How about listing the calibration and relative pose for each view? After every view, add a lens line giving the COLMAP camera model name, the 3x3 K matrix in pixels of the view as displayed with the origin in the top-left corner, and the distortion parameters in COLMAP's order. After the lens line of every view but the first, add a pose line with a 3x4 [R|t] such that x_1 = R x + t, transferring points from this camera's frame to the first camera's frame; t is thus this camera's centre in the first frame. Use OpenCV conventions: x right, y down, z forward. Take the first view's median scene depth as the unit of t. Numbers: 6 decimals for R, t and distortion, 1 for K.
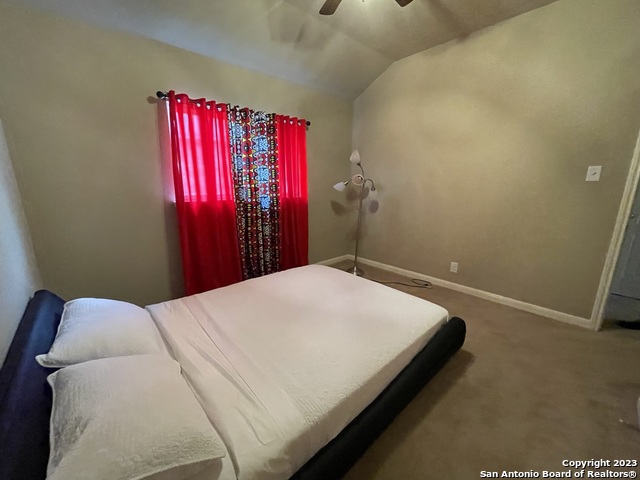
lens RADIAL K [[258.2, 0, 317.7], [0, 258.2, 241.5], [0, 0, 1]] dist [-0.000838, -0.000005]
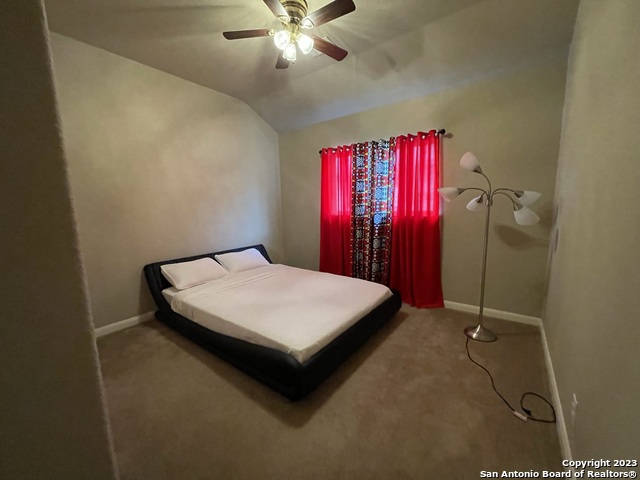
lens RADIAL K [[258.2, 0, 317.7], [0, 258.2, 241.5], [0, 0, 1]] dist [-0.000838, -0.000005]
pose [[0.173857, 0.143317, -0.974287, 0.834317], [-0.194827, 0.974804, 0.108627, -0.123167], [0.965306, 0.170932, 0.197398, 0.535130]]
